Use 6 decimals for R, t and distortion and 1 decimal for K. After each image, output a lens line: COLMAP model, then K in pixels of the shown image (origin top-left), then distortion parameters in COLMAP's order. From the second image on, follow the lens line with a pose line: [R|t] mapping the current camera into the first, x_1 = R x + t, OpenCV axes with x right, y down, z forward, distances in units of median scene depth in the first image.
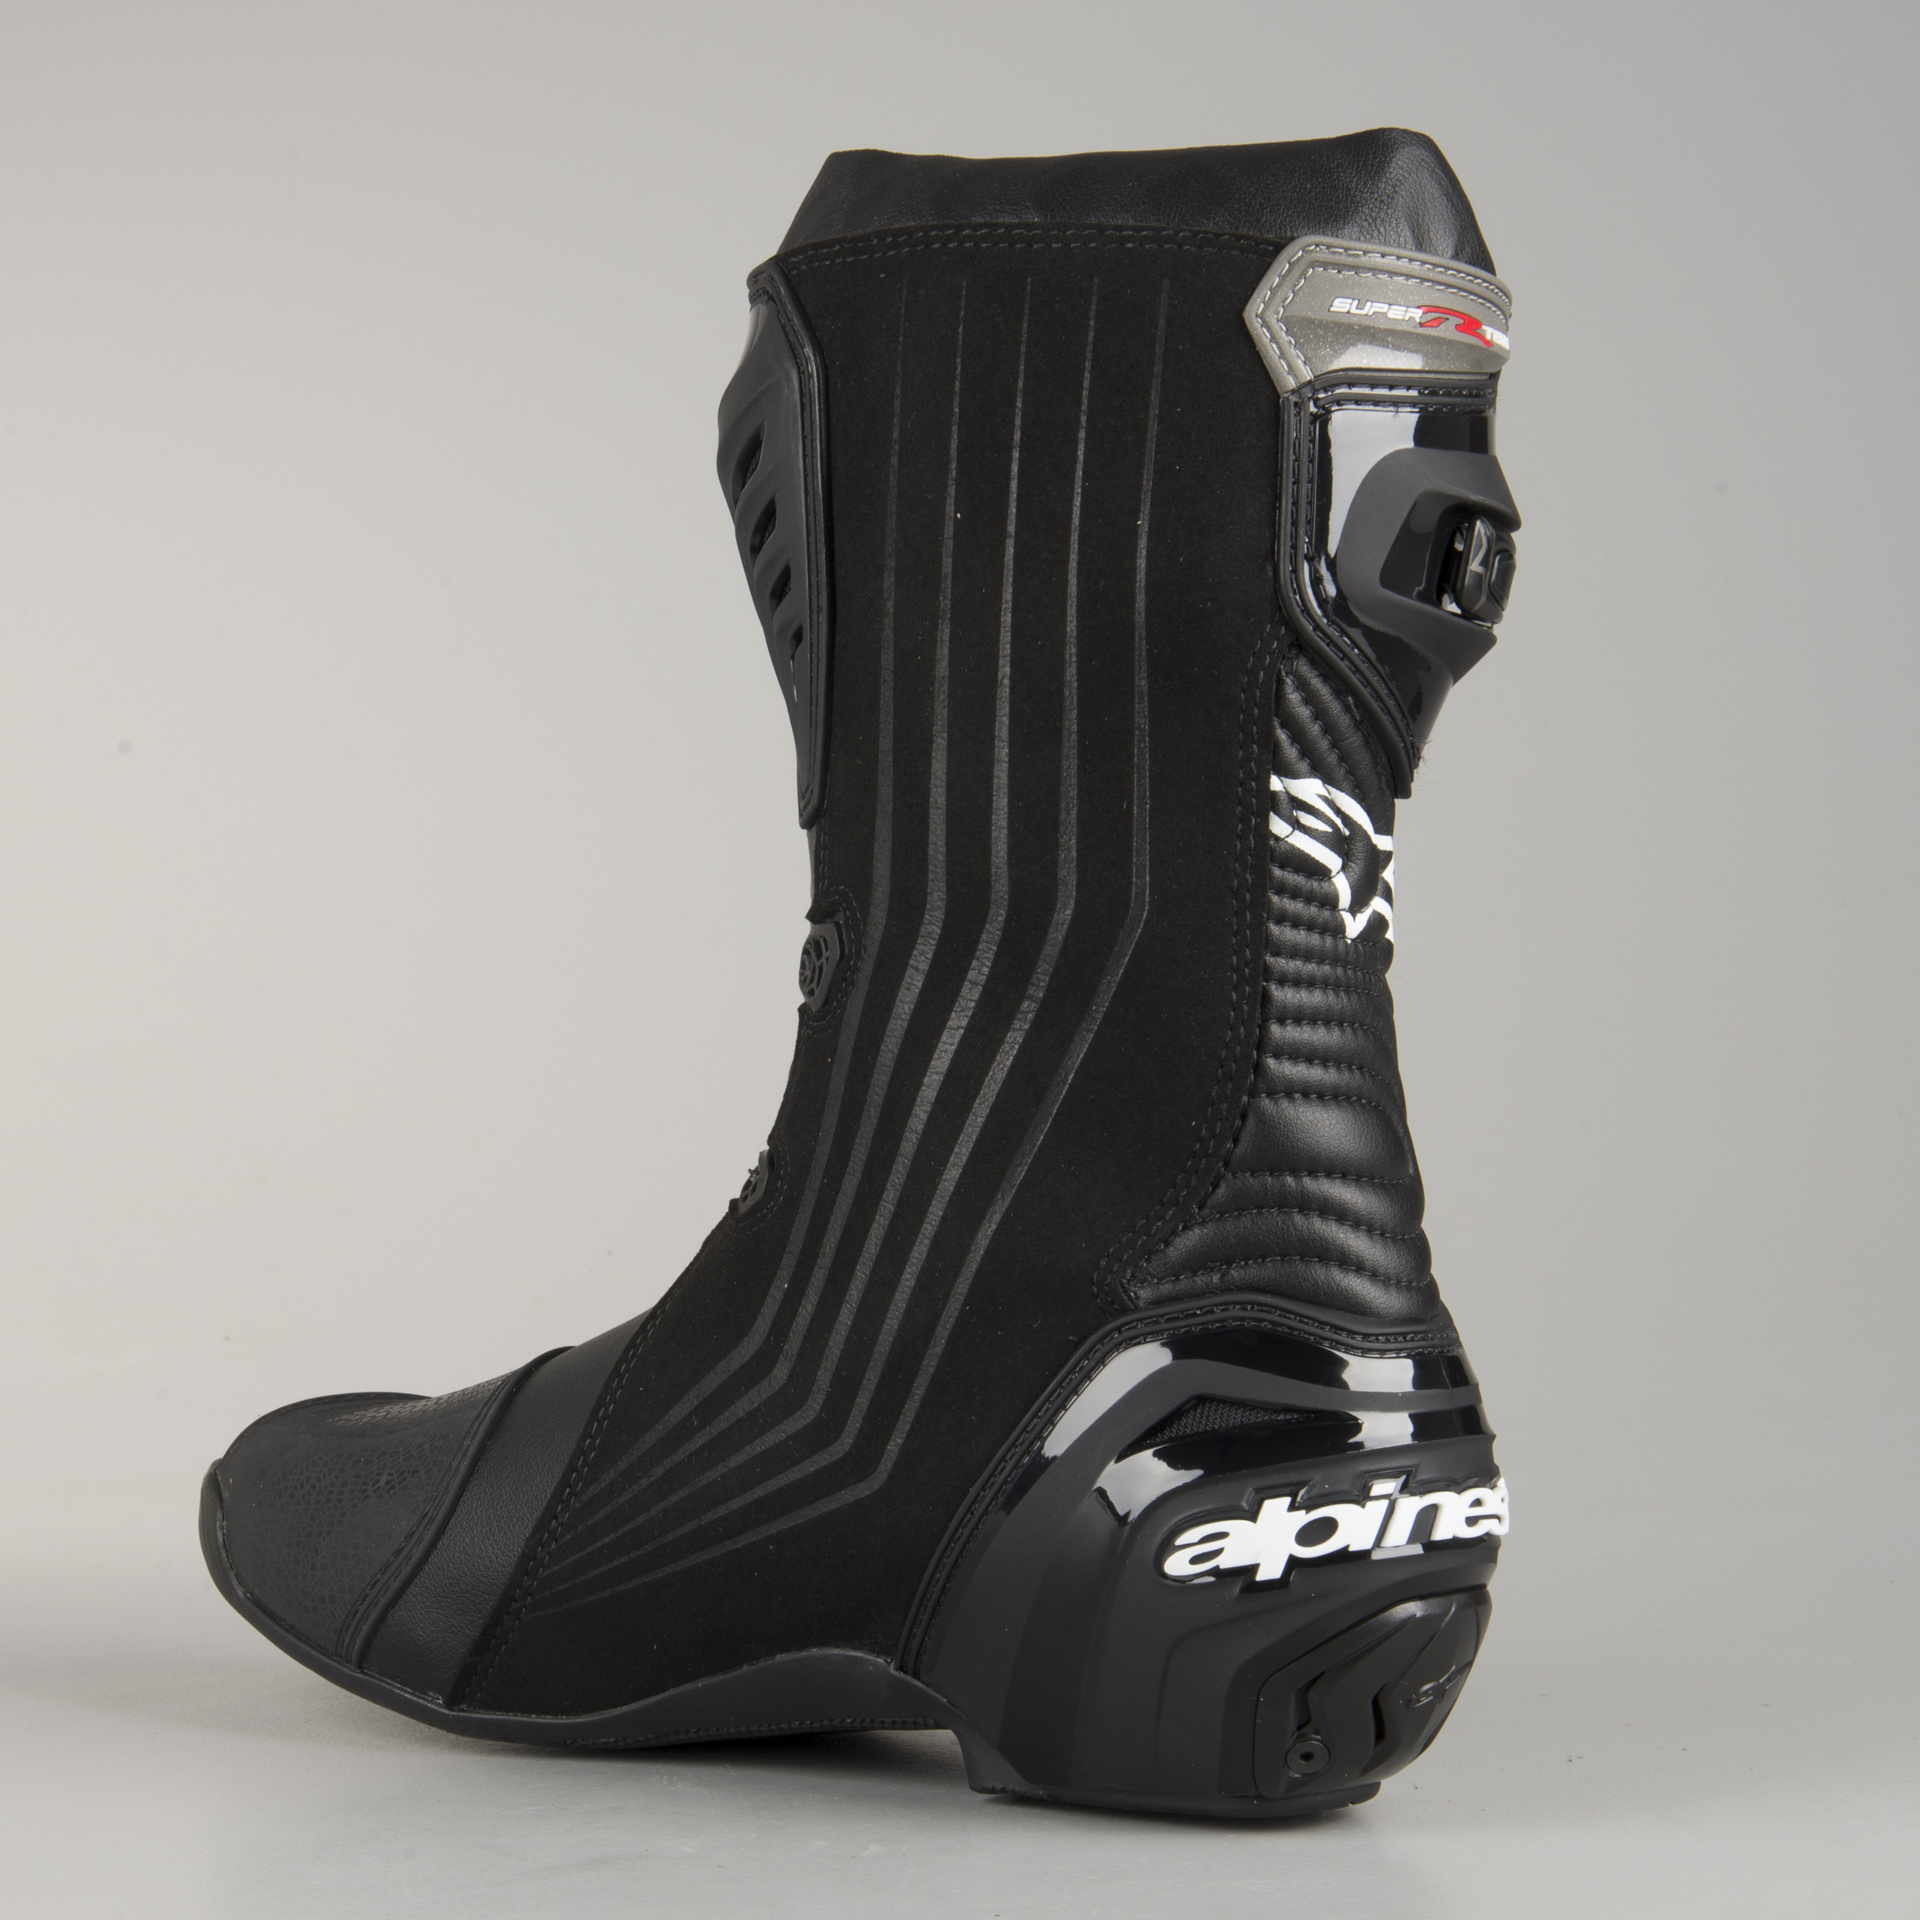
lens RADIAL K [[4236.5, 0, 960.3], [0, 4236.5, 968.2], [0, 0, 1]] dist [-0.065266, 0.000000]
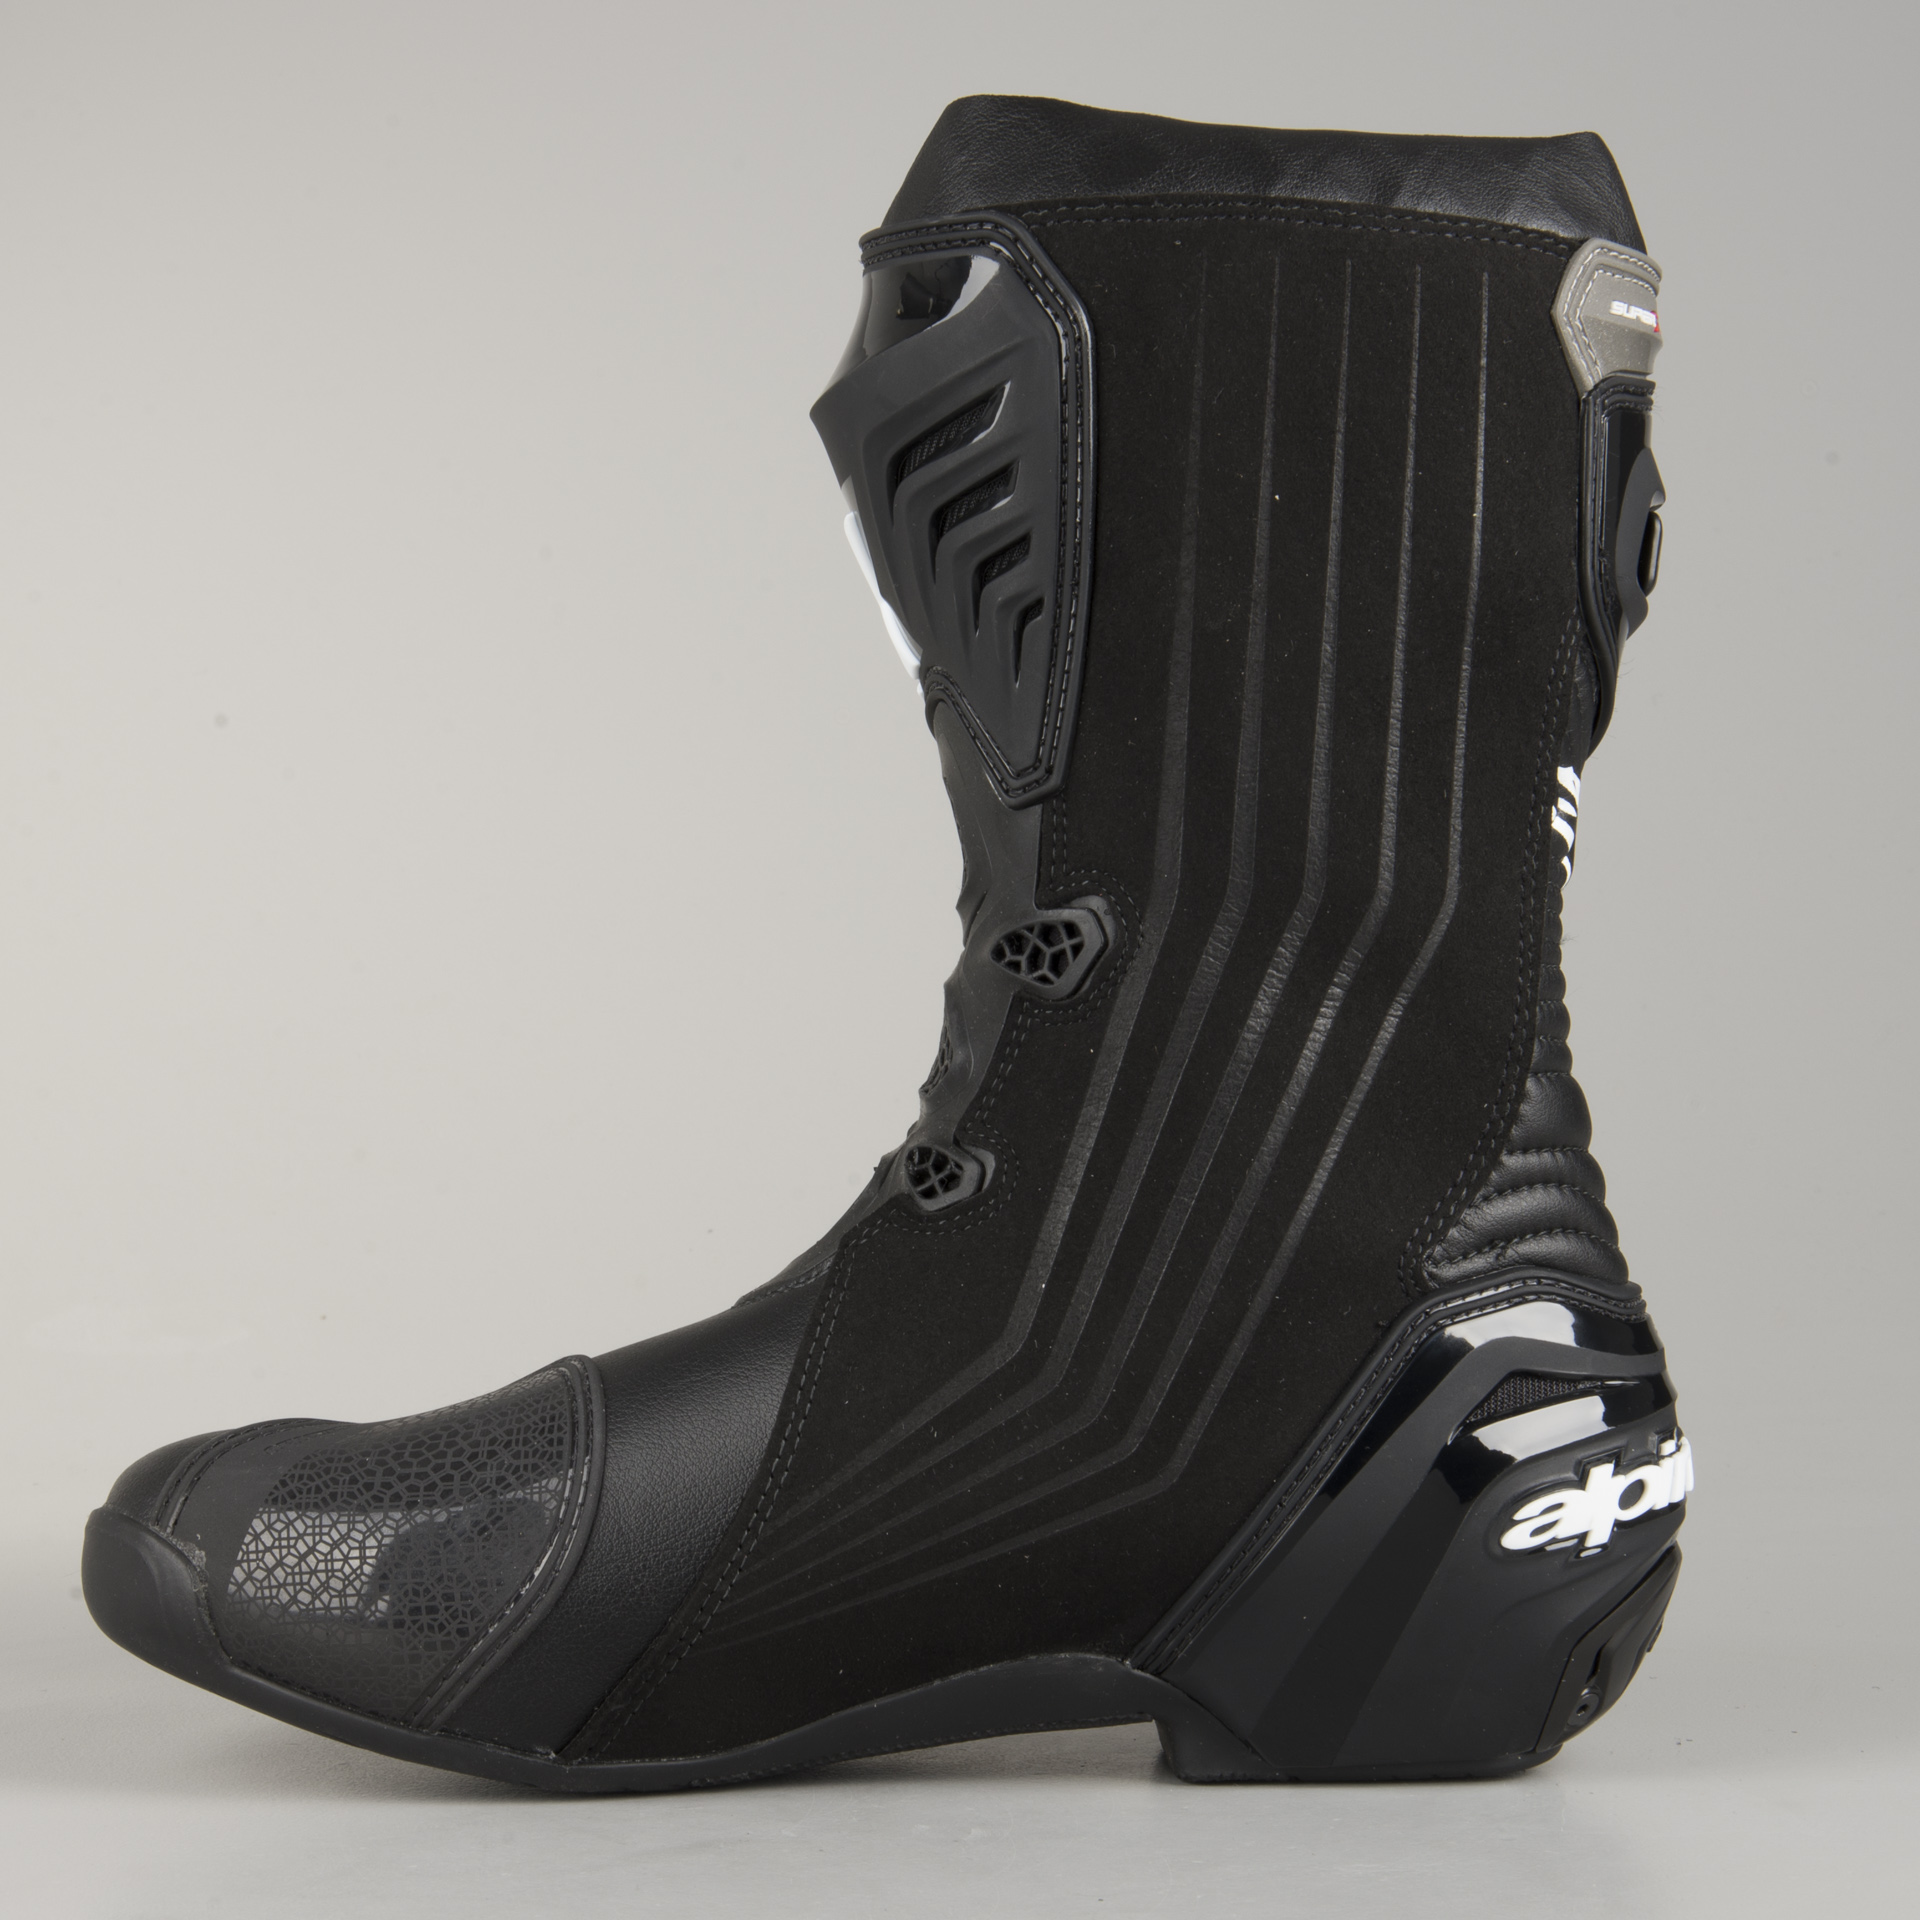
lens RADIAL K [[4236.5, 0, 961.0], [0, 4236.5, 951.5], [0, 0, 1]] dist [-0.065266, 0.000000]
pose [[0.851007, -0.024529, 0.524581, -0.573937], [0.003336, 0.999141, 0.041306, -0.041973], [-0.525144, -0.033401, 0.850358, 0.197511]]
